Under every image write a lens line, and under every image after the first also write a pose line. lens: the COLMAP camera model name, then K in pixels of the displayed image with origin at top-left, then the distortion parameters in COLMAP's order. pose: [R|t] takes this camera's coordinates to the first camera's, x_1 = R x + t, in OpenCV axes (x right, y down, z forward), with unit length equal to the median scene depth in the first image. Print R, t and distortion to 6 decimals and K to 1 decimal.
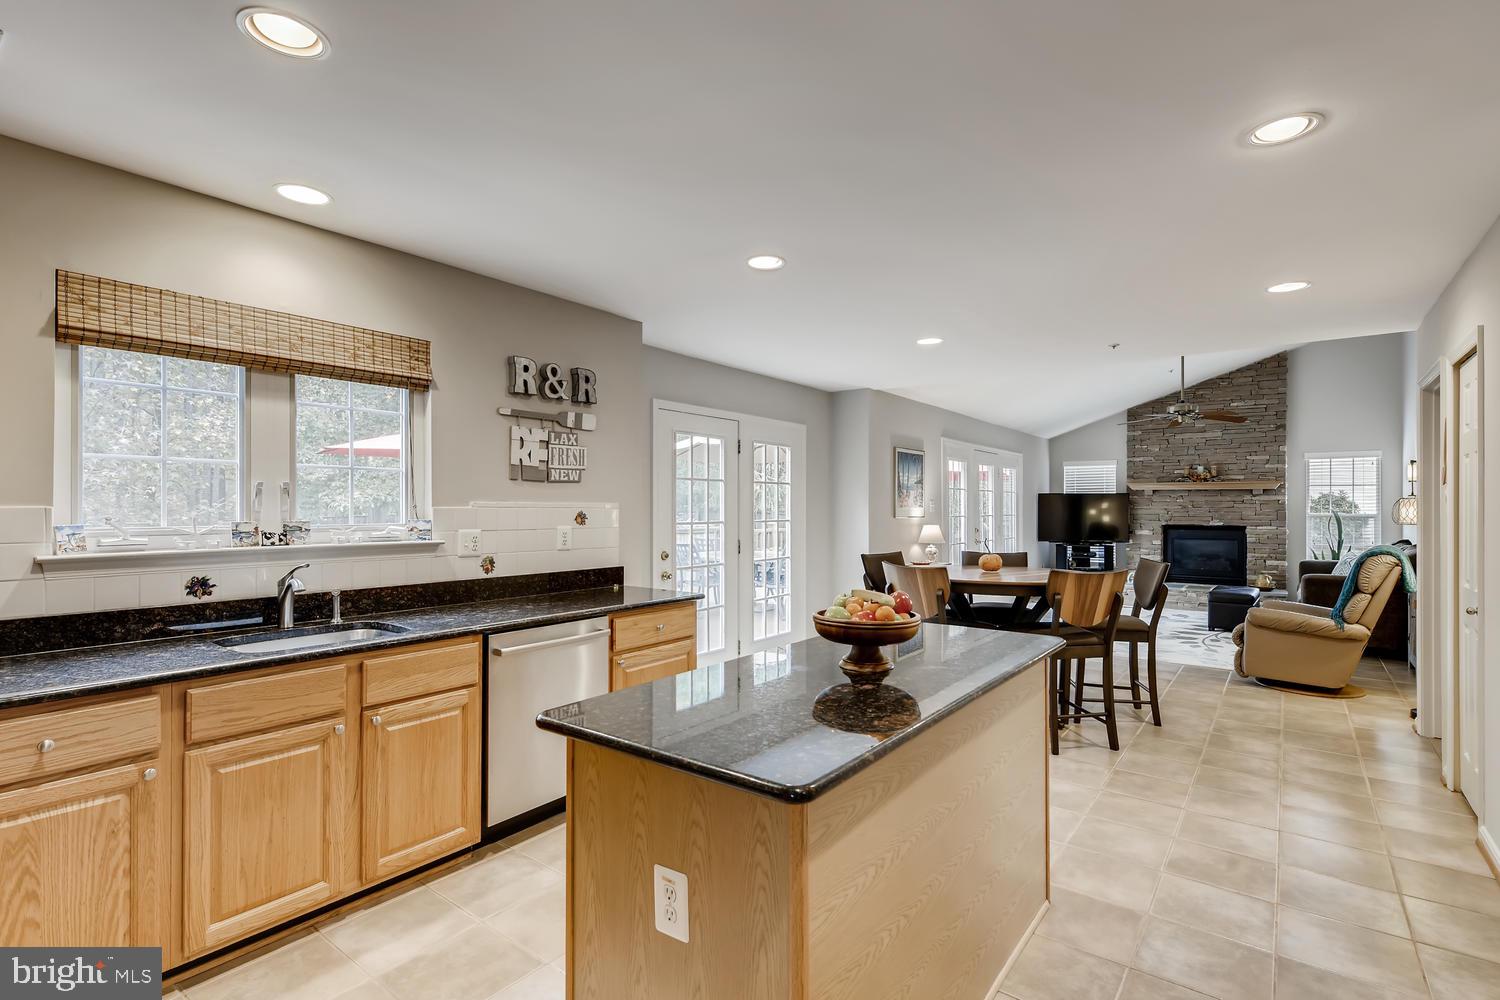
lens RADIAL K [[700.6, 0, 754.6], [0, 700.6, 505.9], [0, 0, 1]] dist [0.005406, -0.000125]
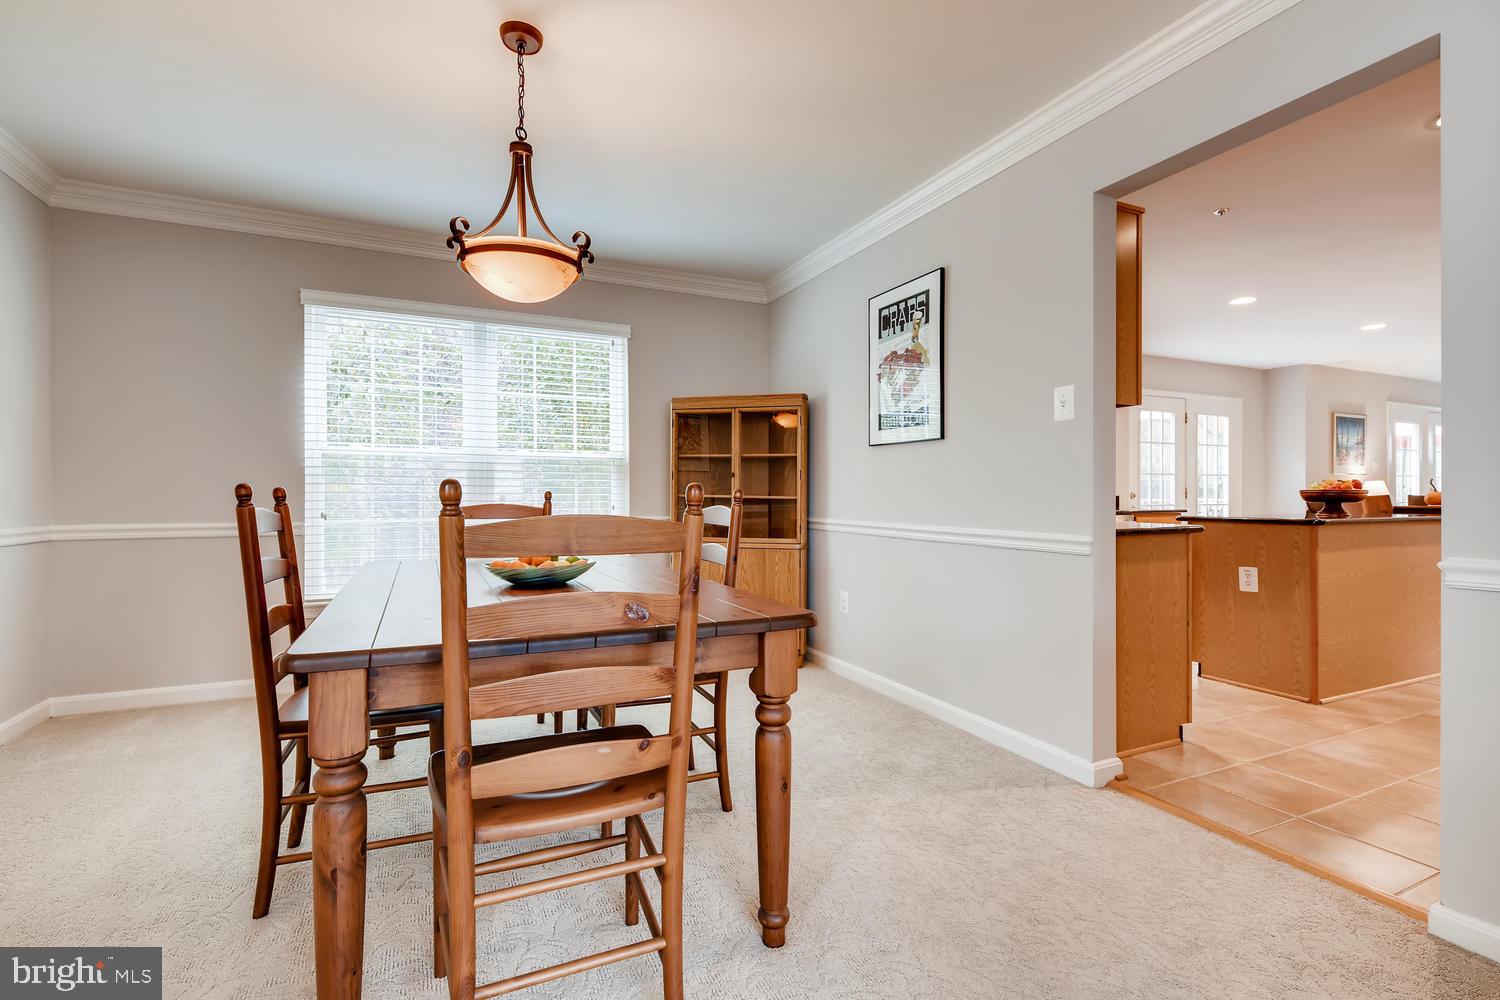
lens RADIAL K [[688.4, 0, 755.2], [0, 688.4, 497.9], [0, 0, 1]] dist [0.004511, 0.000226]
pose [[0.885771, 0.000800, -0.464122, -0.142376], [0.002572, 0.999975, 0.006633, 0.057996], [0.464116, -0.007069, 0.885746, -0.557504]]
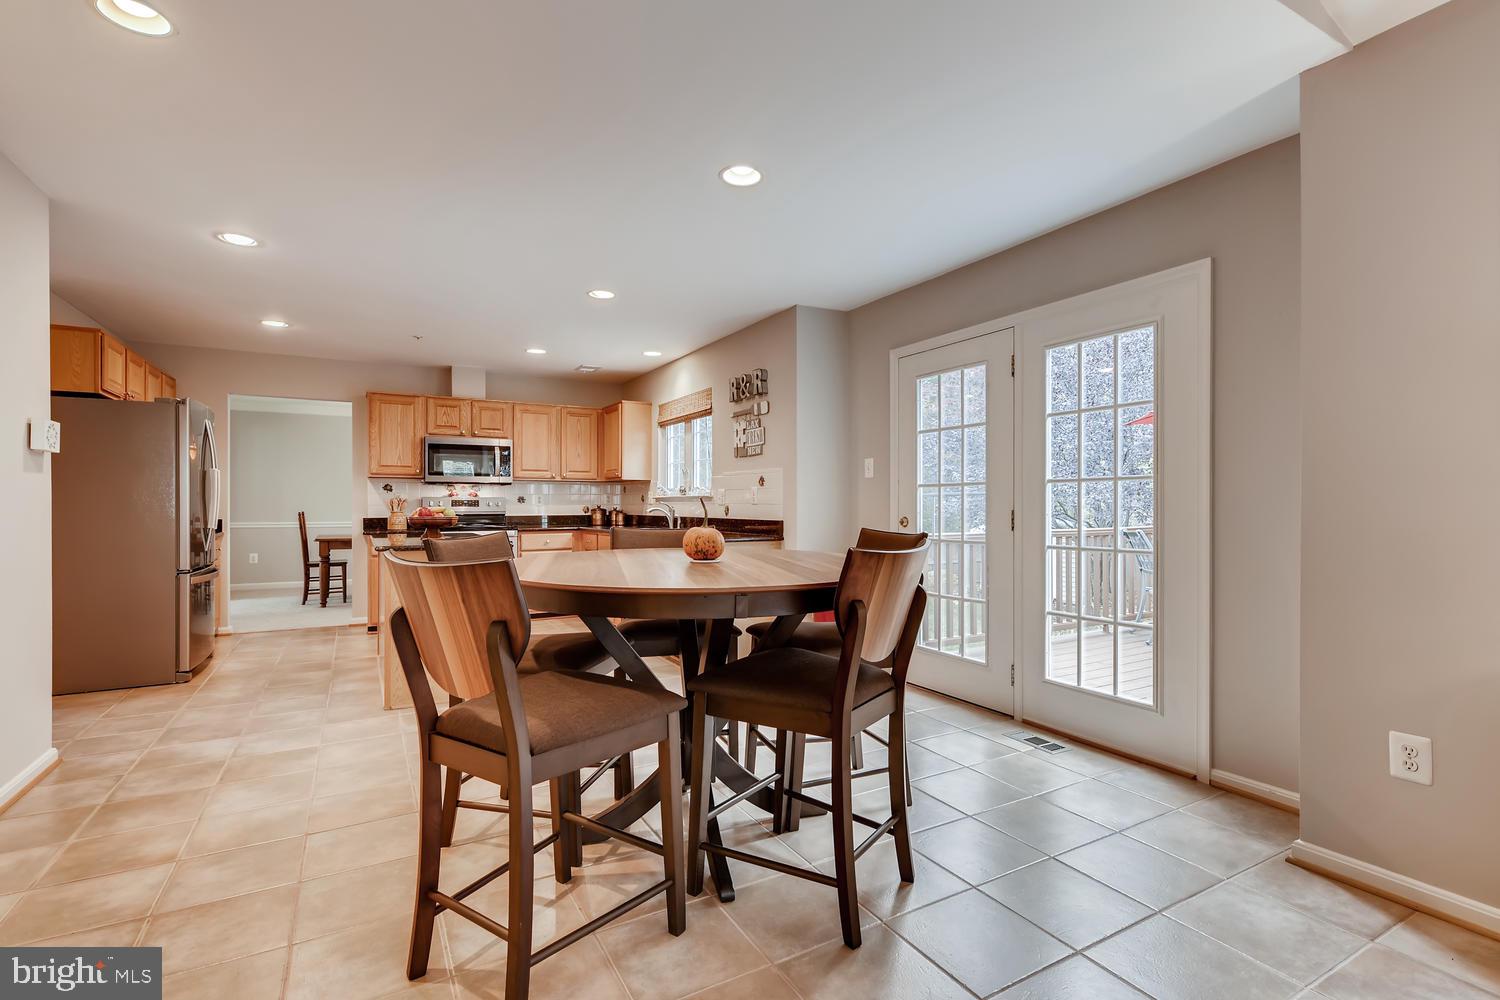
lens RADIAL K [[700.6, 0, 754.6], [0, 700.6, 505.9], [0, 0, 1]] dist [0.005406, -0.000125]
pose [[-0.394035, 0.001834, -0.919094, 0.687293], [0.002623, 0.999996, 0.000871, 0.044354], [0.919092, -0.002067, -0.394039, 1.063366]]
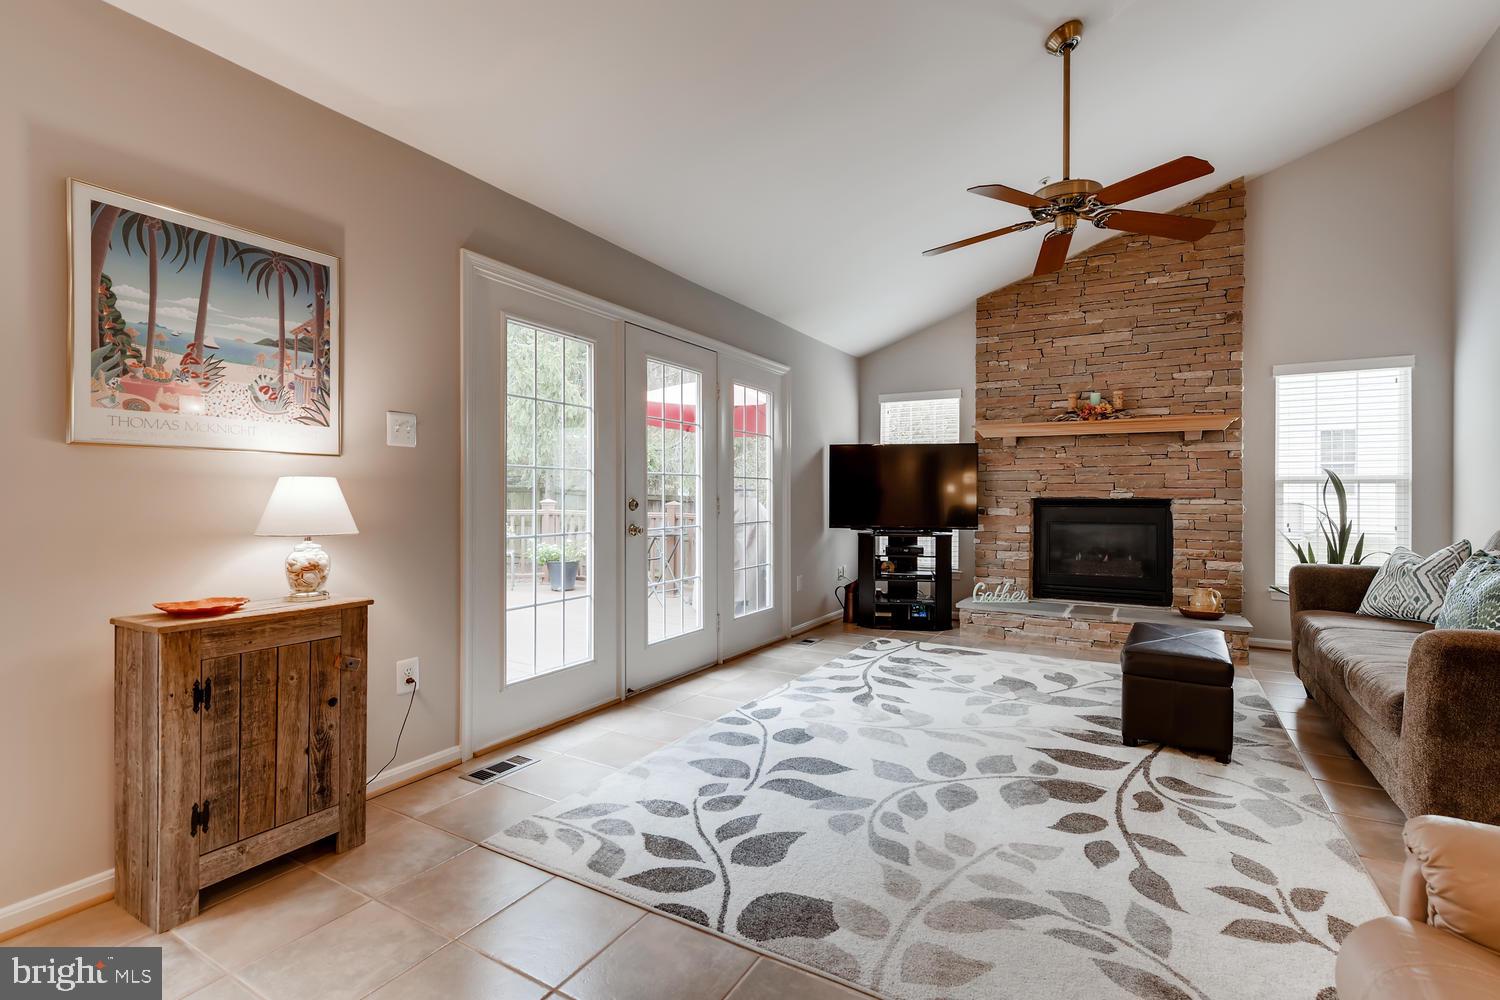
lens RADIAL K [[688.4, 0, 755.2], [0, 688.4, 497.9], [0, 0, 1]] dist [0.004511, 0.000226]
pose [[0.991109, 0.000357, 0.133053, 0.539688], [-0.001290, 0.999975, 0.006929, 0.043951], [-0.133048, -0.007039, 0.991085, 0.903430]]
